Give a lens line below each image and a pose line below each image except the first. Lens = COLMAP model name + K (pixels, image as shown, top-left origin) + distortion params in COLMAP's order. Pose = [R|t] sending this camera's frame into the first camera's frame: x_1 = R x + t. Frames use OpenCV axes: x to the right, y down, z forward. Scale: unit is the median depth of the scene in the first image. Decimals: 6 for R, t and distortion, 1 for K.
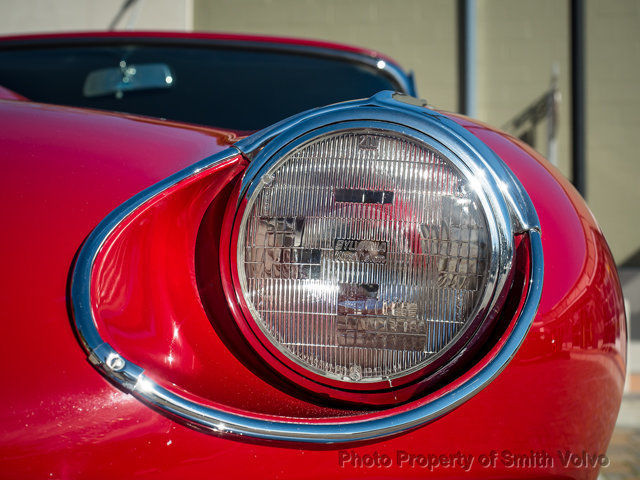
lens RADIAL K [[1473.7, 0, 320.0], [0, 1473.7, 240.0], [0, 0, 1]] dist [0.099205, -0.198927]
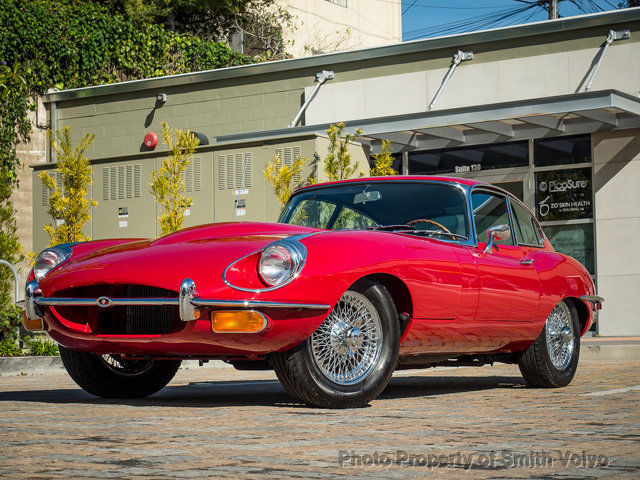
lens RADIAL K [[1473.7, 0, 320.0], [0, 1473.7, 240.0], [0, 0, 1]] dist [0.099205, -0.198927]
pose [[0.900419, -0.045584, -0.432629, 2.724857], [0.046657, 0.998878, -0.008142, -0.033827], [0.432515, -0.012854, 0.901535, -4.203544]]
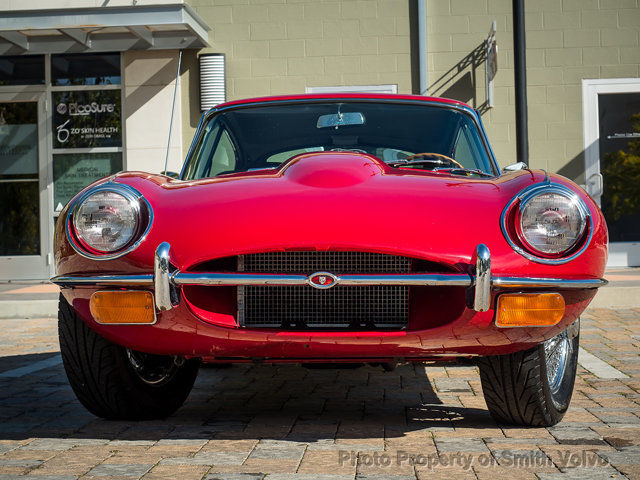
lens RADIAL K [[1473.7, 0, 320.0], [0, 1473.7, 240.0], [0, 0, 1]] dist [0.099205, -0.198927]
pose [[0.997916, -0.025646, 0.059212, -0.801448], [0.022093, 0.997960, 0.059900, -0.188805], [-0.060627, -0.058467, 0.996447, -2.862426]]
